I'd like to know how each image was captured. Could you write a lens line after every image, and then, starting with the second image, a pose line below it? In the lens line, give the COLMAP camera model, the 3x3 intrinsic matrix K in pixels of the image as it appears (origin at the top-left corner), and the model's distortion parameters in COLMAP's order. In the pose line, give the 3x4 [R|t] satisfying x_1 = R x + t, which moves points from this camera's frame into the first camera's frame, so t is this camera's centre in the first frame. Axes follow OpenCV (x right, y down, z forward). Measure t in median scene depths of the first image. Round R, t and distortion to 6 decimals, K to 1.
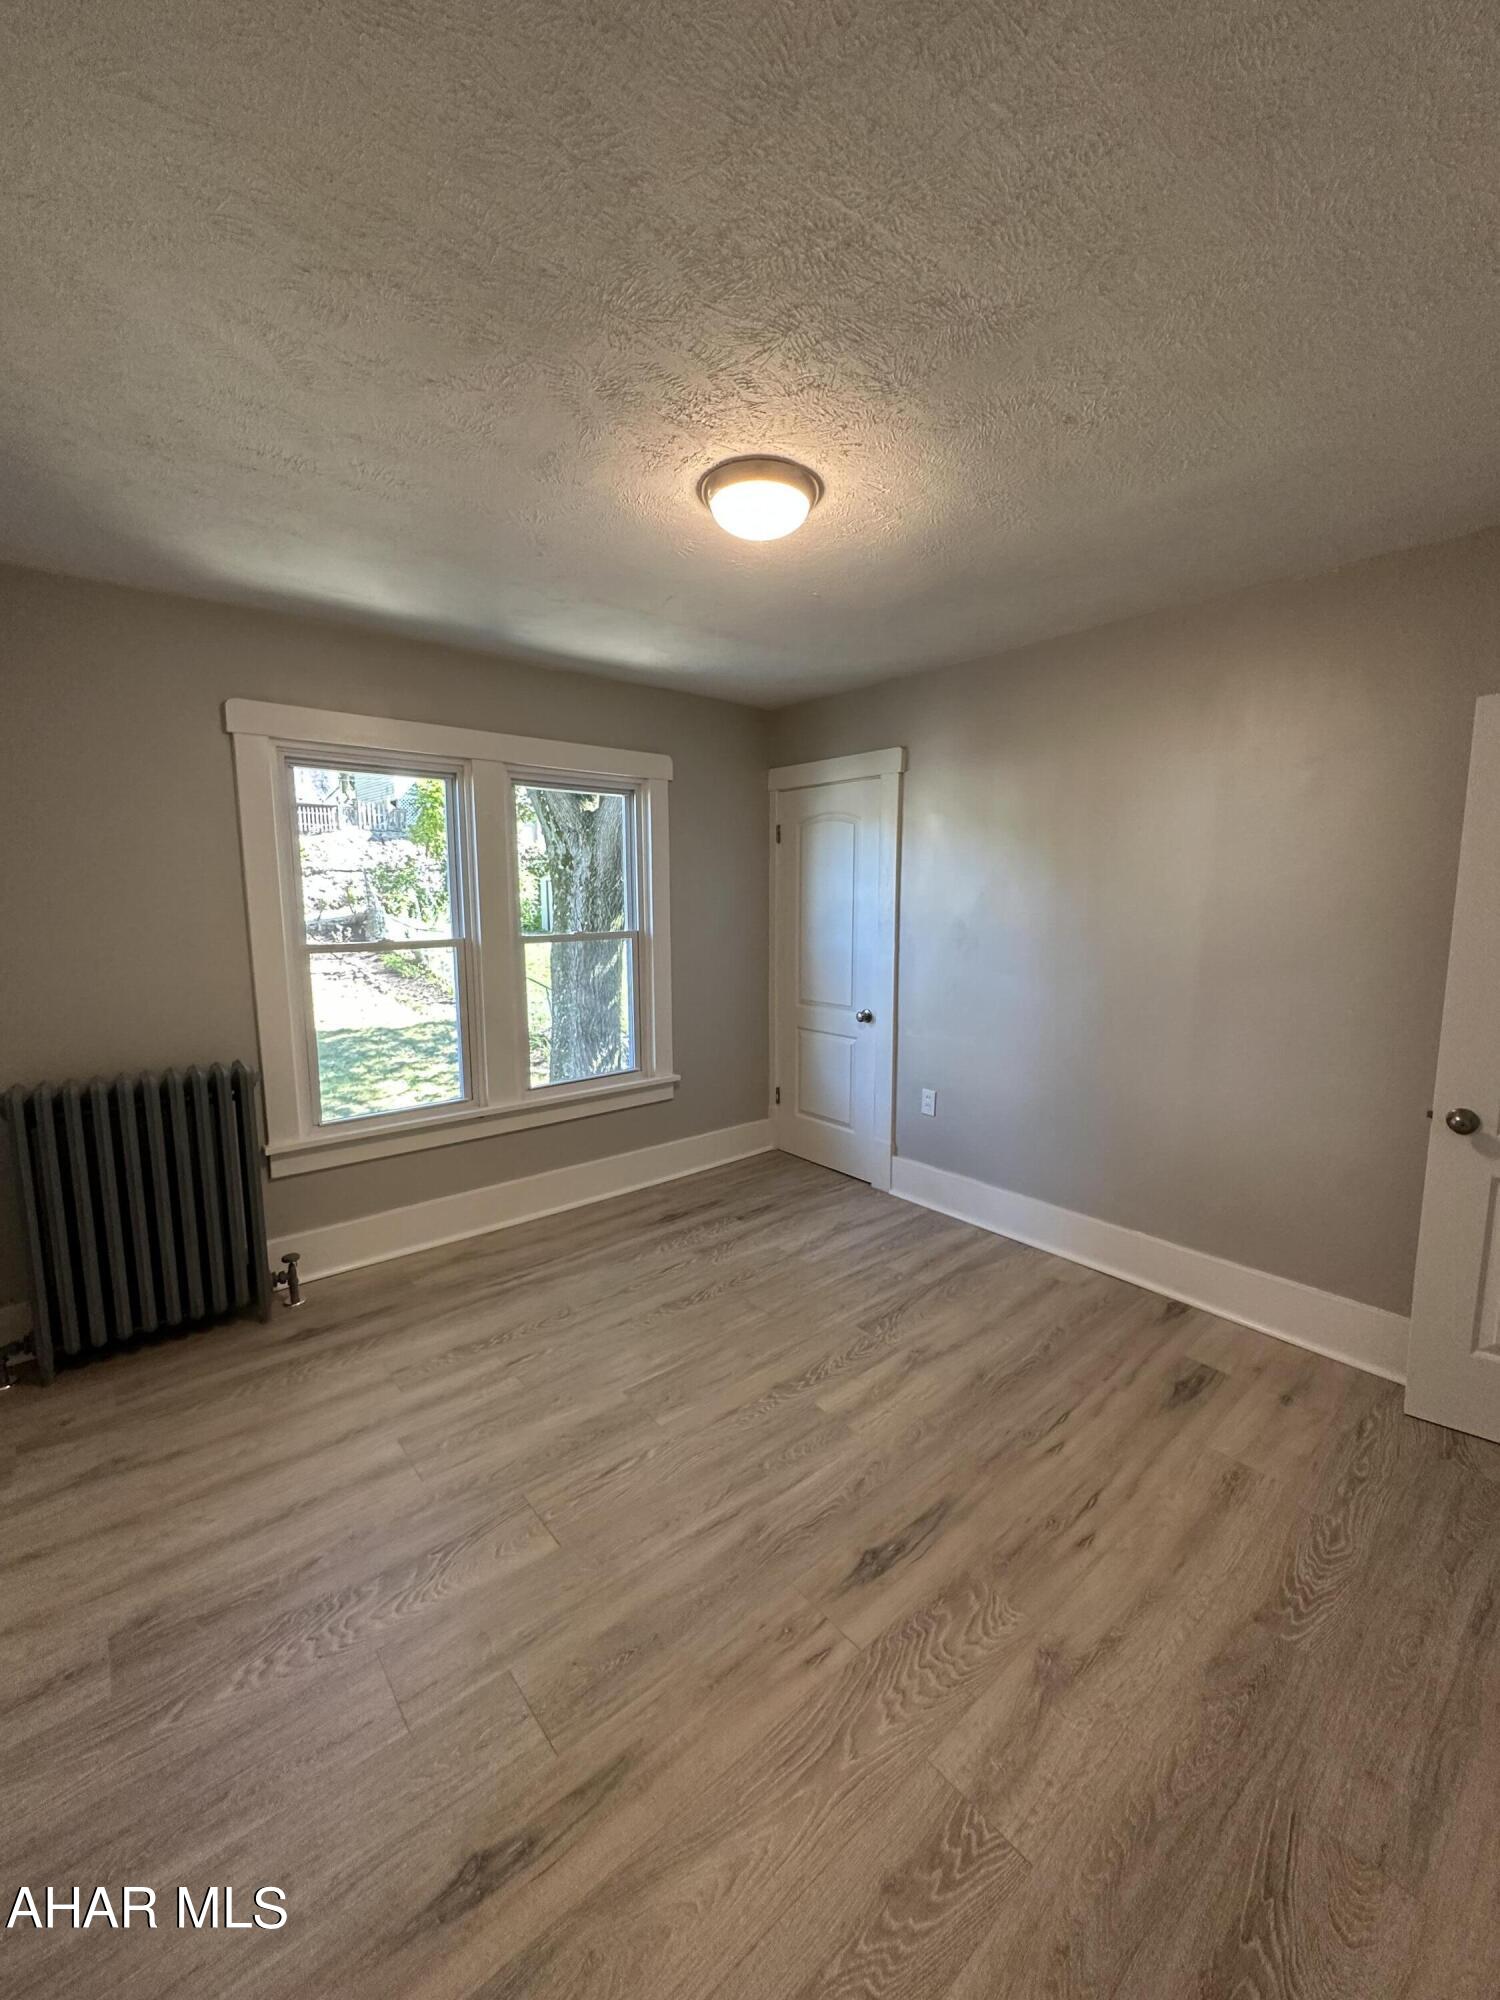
lens RADIAL K [[798.5, 0, 750.0], [0, 798.5, 1000.0], [0, 0, 1]] dist [-0.002793, 0.000486]
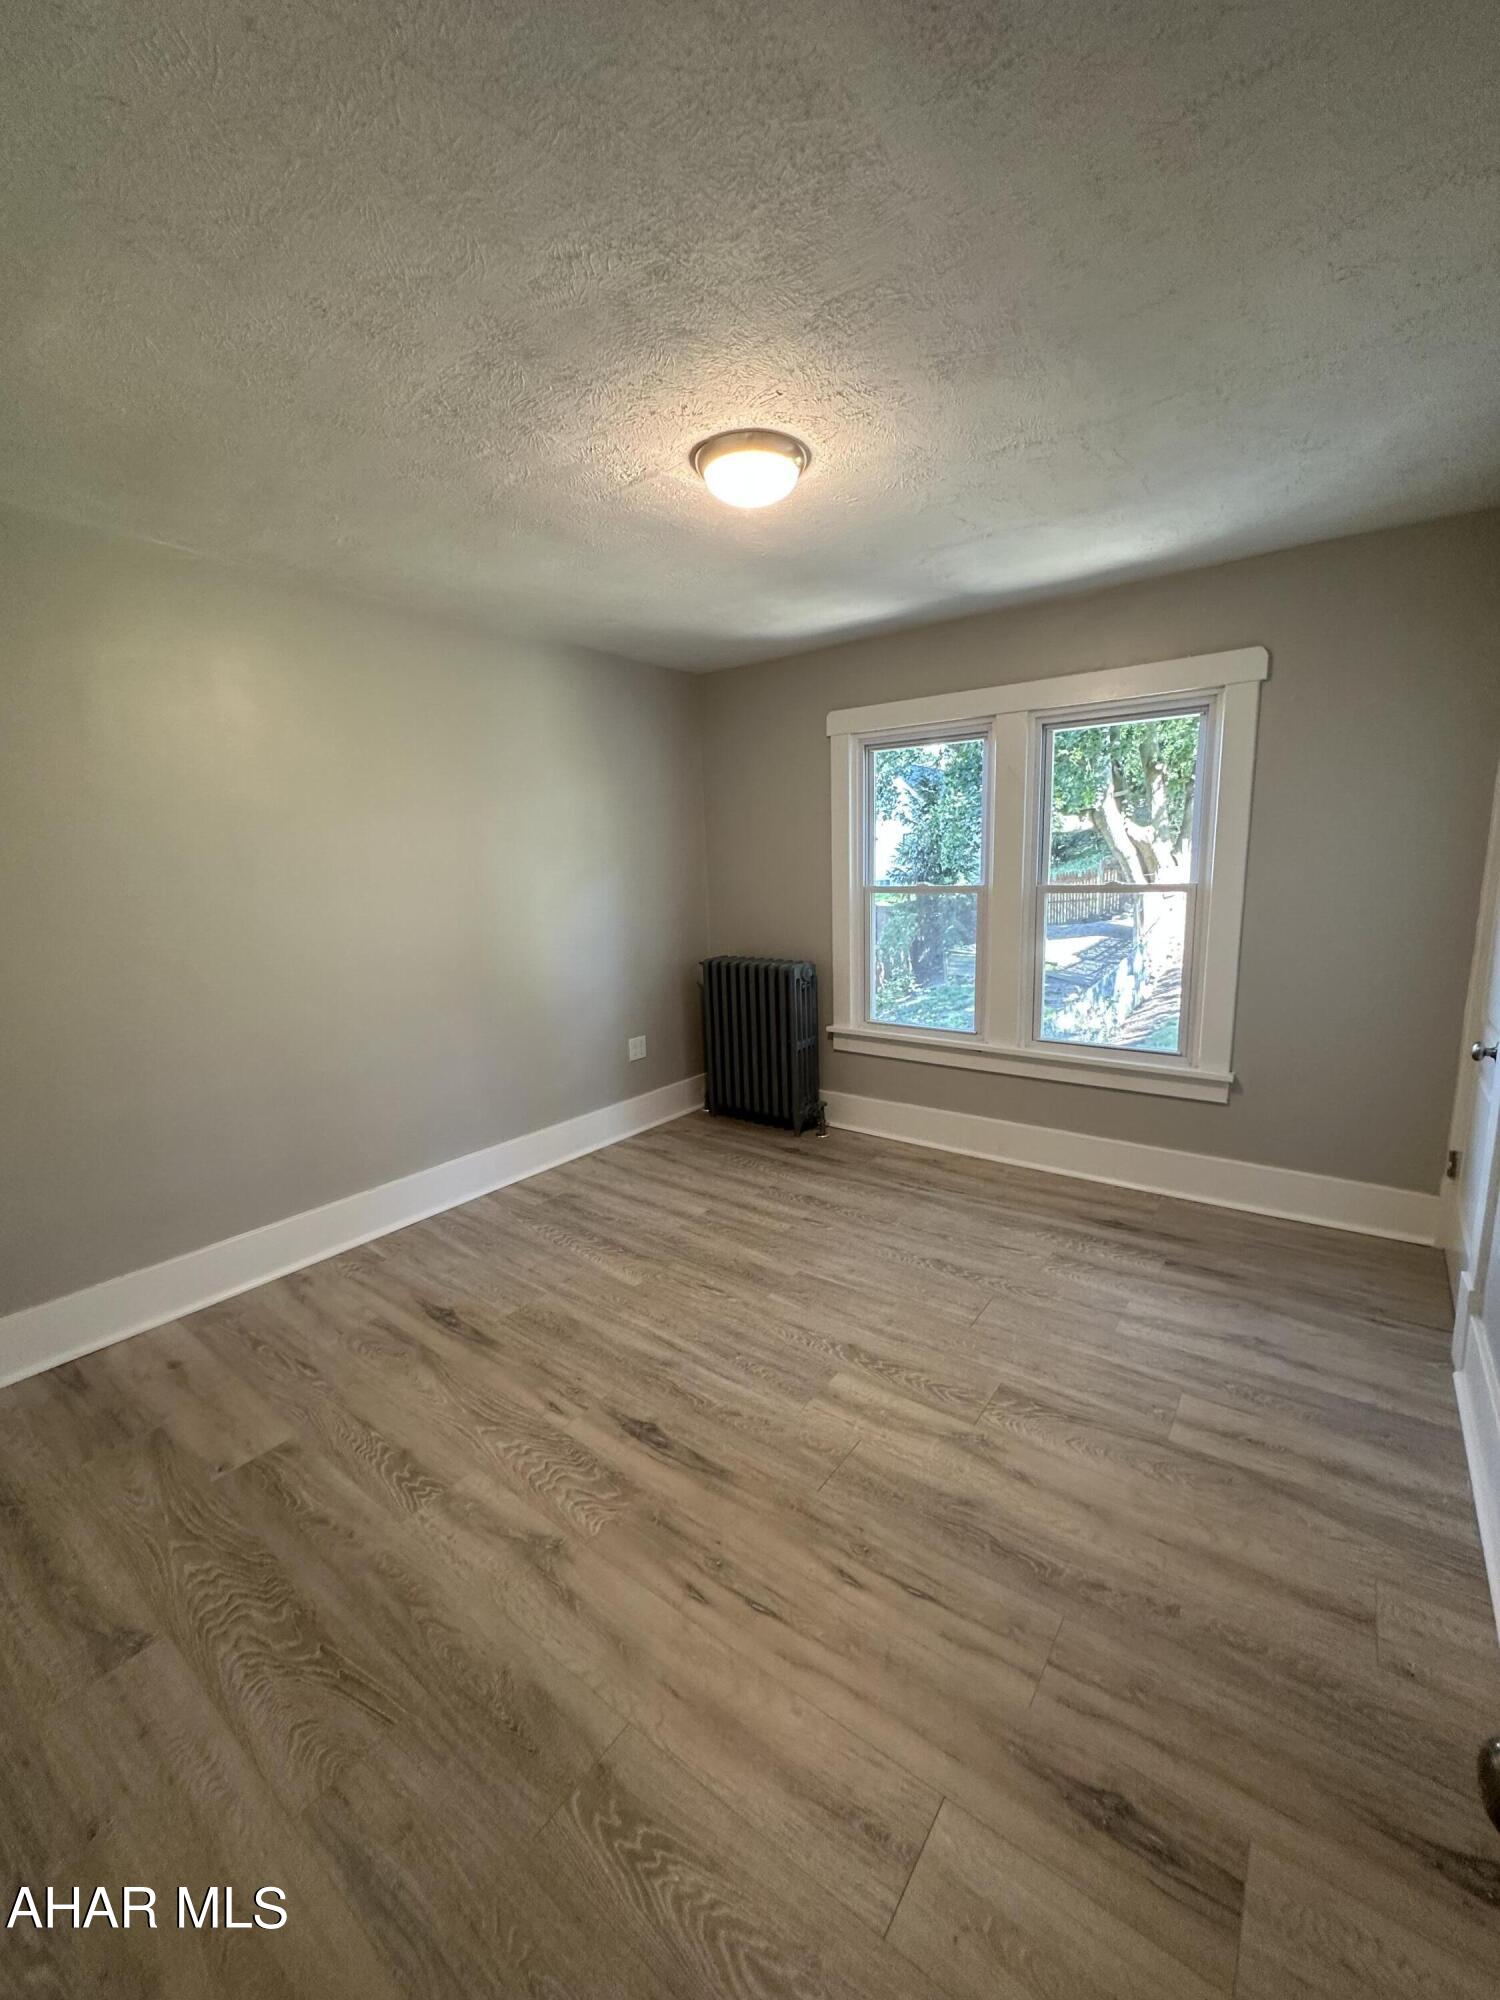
lens RADIAL K [[798.5, 0, 750.0], [0, 798.5, 1000.0], [0, 0, 1]] dist [-0.002793, 0.000486]
pose [[0.220818, 0.165049, -0.961248, 0.894476], [-0.100200, 0.984201, 0.145972, -0.070386], [0.970154, 0.064084, 0.233867, 0.624858]]
